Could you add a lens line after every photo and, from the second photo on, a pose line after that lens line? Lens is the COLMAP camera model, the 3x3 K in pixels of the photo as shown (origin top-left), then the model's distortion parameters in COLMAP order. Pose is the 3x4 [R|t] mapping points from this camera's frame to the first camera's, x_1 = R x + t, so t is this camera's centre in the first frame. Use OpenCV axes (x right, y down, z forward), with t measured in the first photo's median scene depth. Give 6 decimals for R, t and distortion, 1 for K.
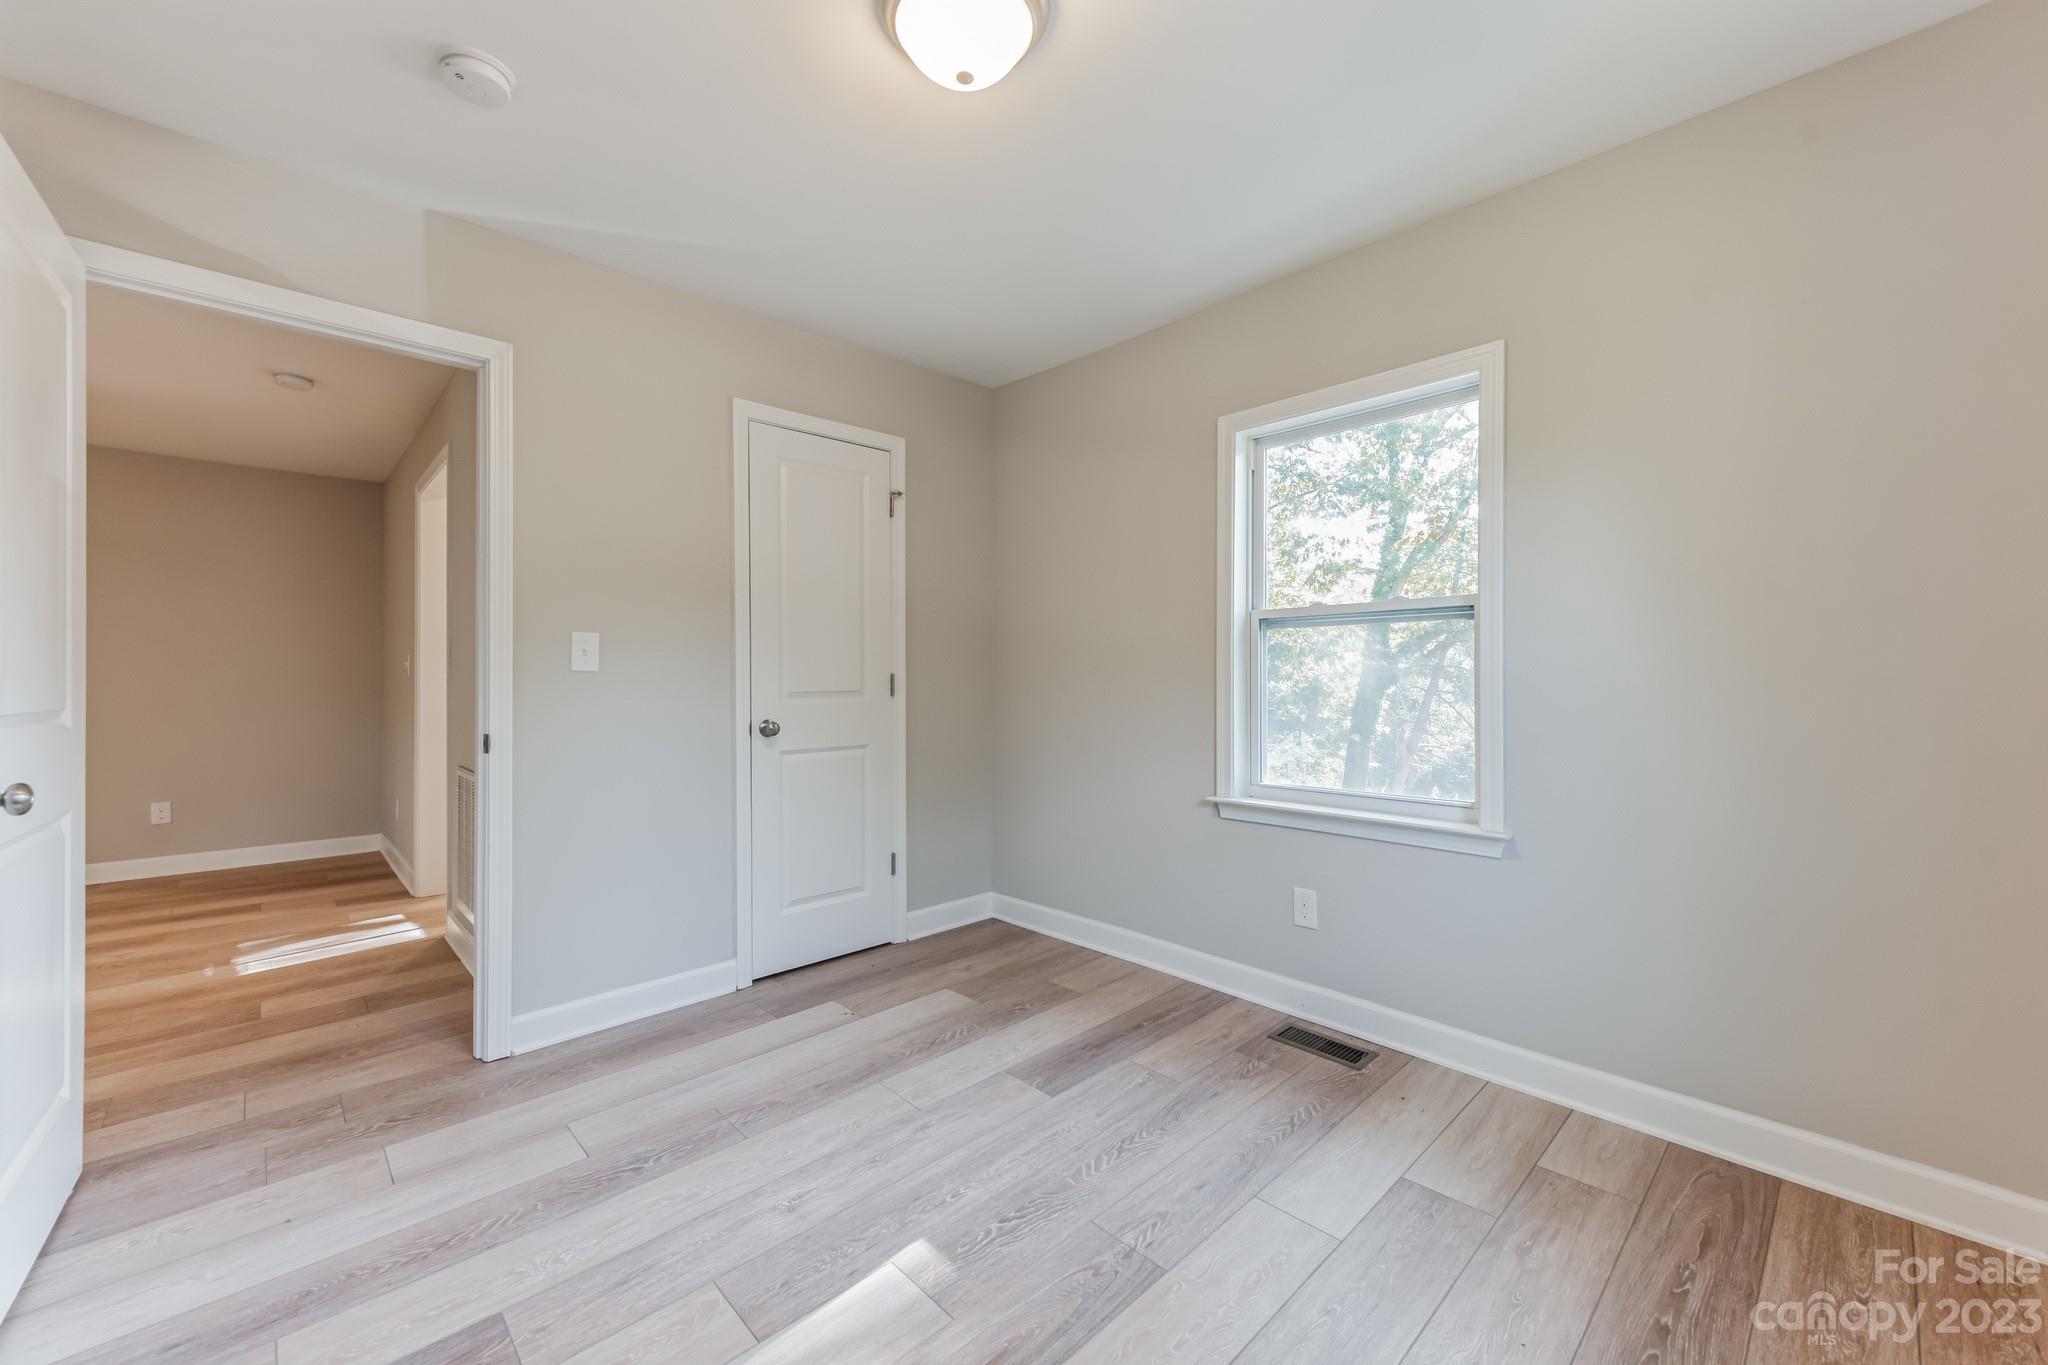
lens RADIAL K [[805.2, 0, 1020.0], [0, 805.2, 679.4], [0, 0, 1]] dist [0.012168, -0.003164]
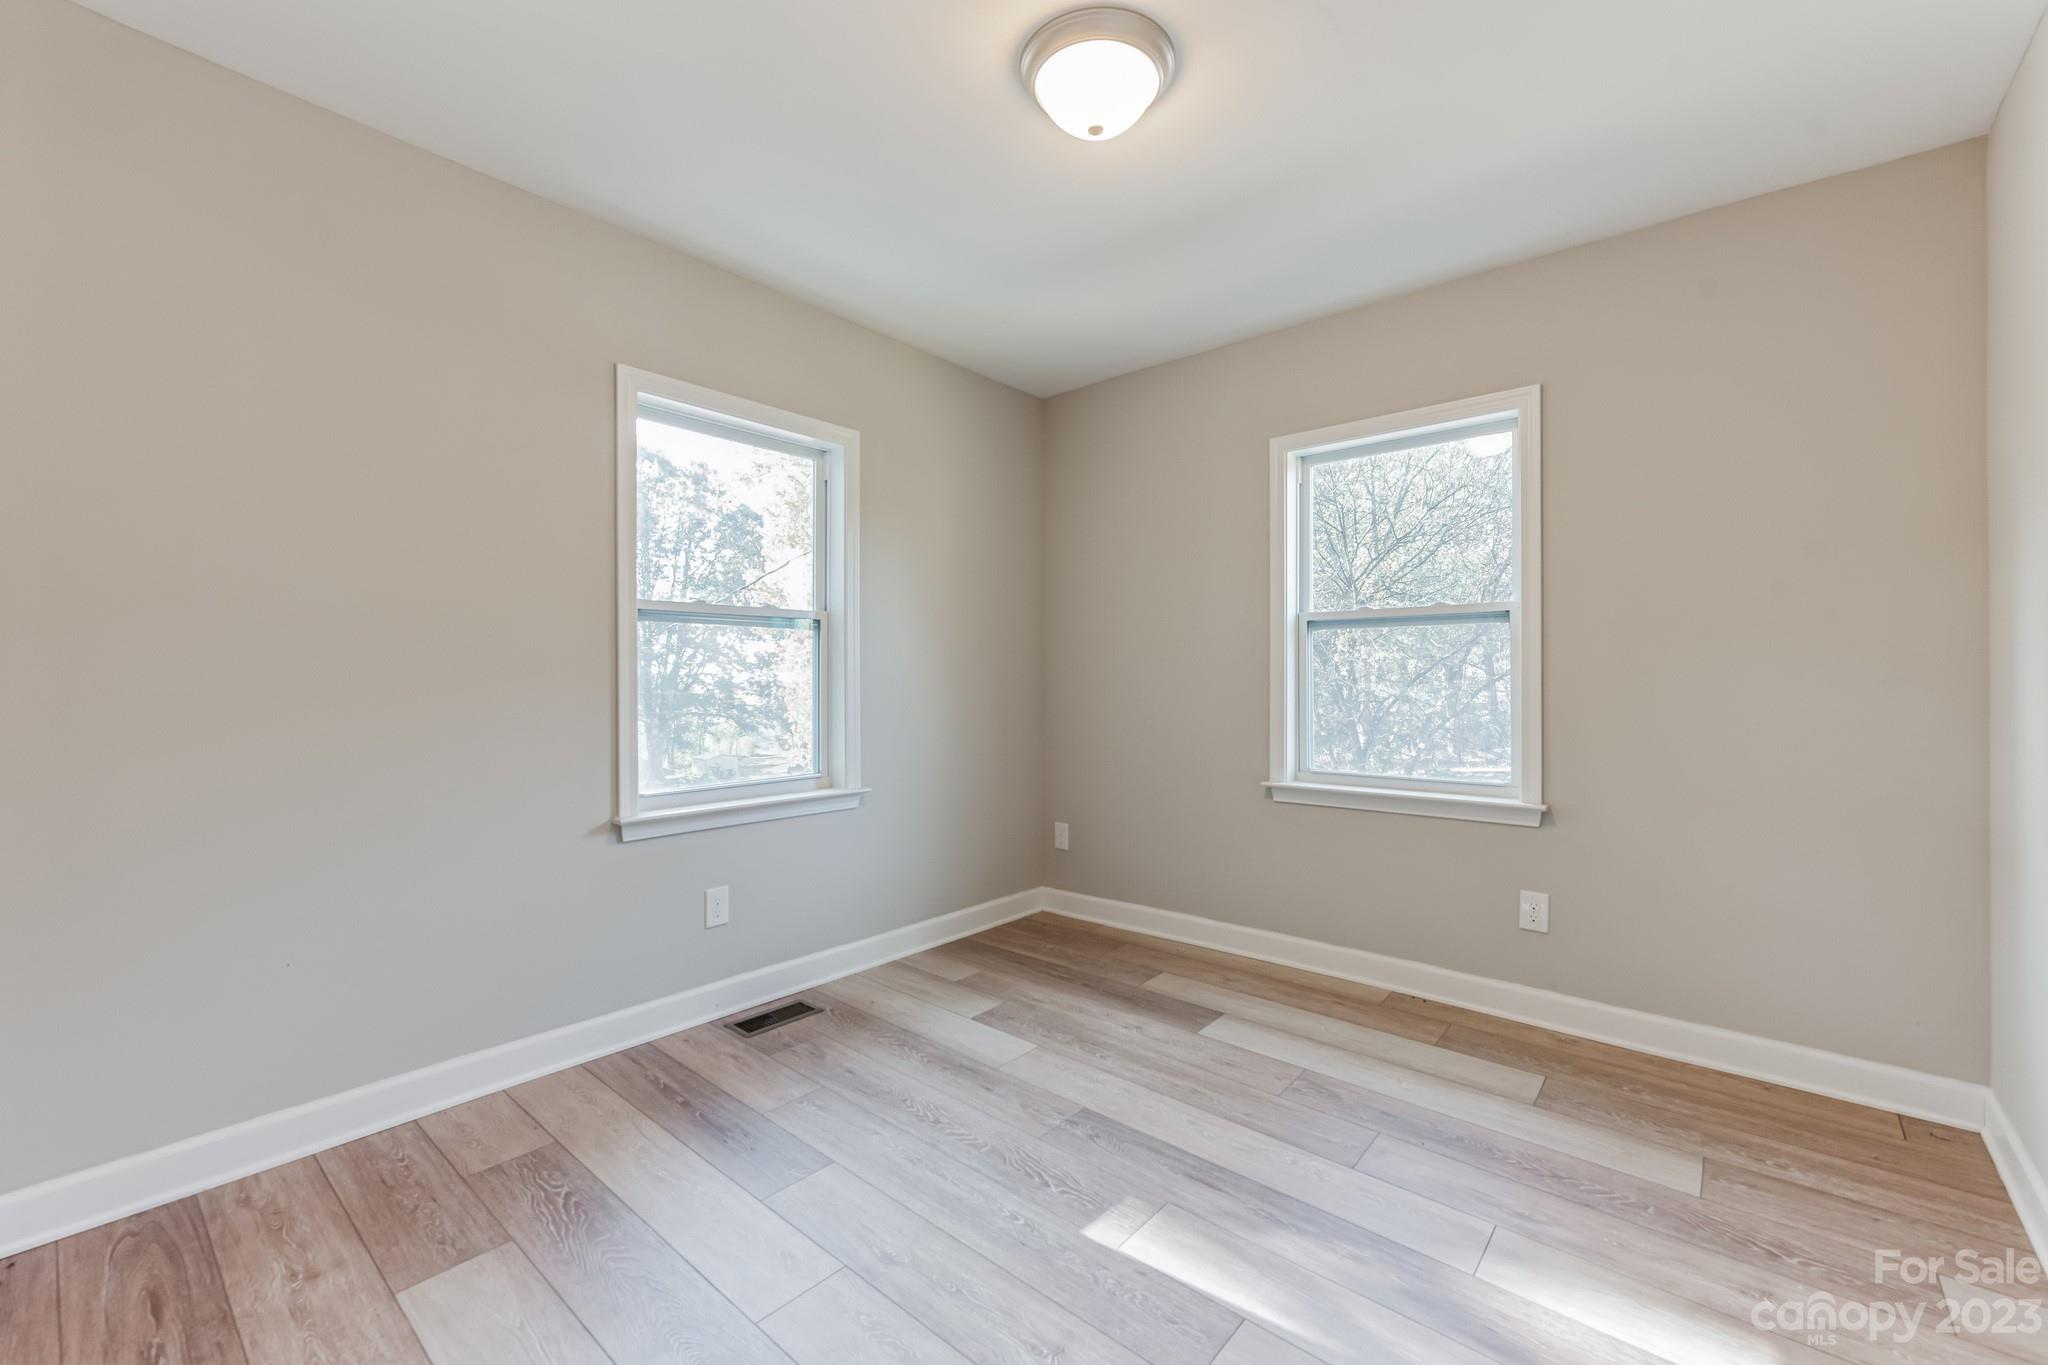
lens RADIAL K [[833.6, 0, 1023.5], [0, 833.6, 675.8], [0, 0, 1]] dist [0.001727, -0.000391]
pose [[-0.102794, -0.004894, 0.994691, -0.712555], [-0.004065, 0.999982, 0.004500, -0.009739], [-0.994694, -0.003581, -0.102812, 0.729470]]
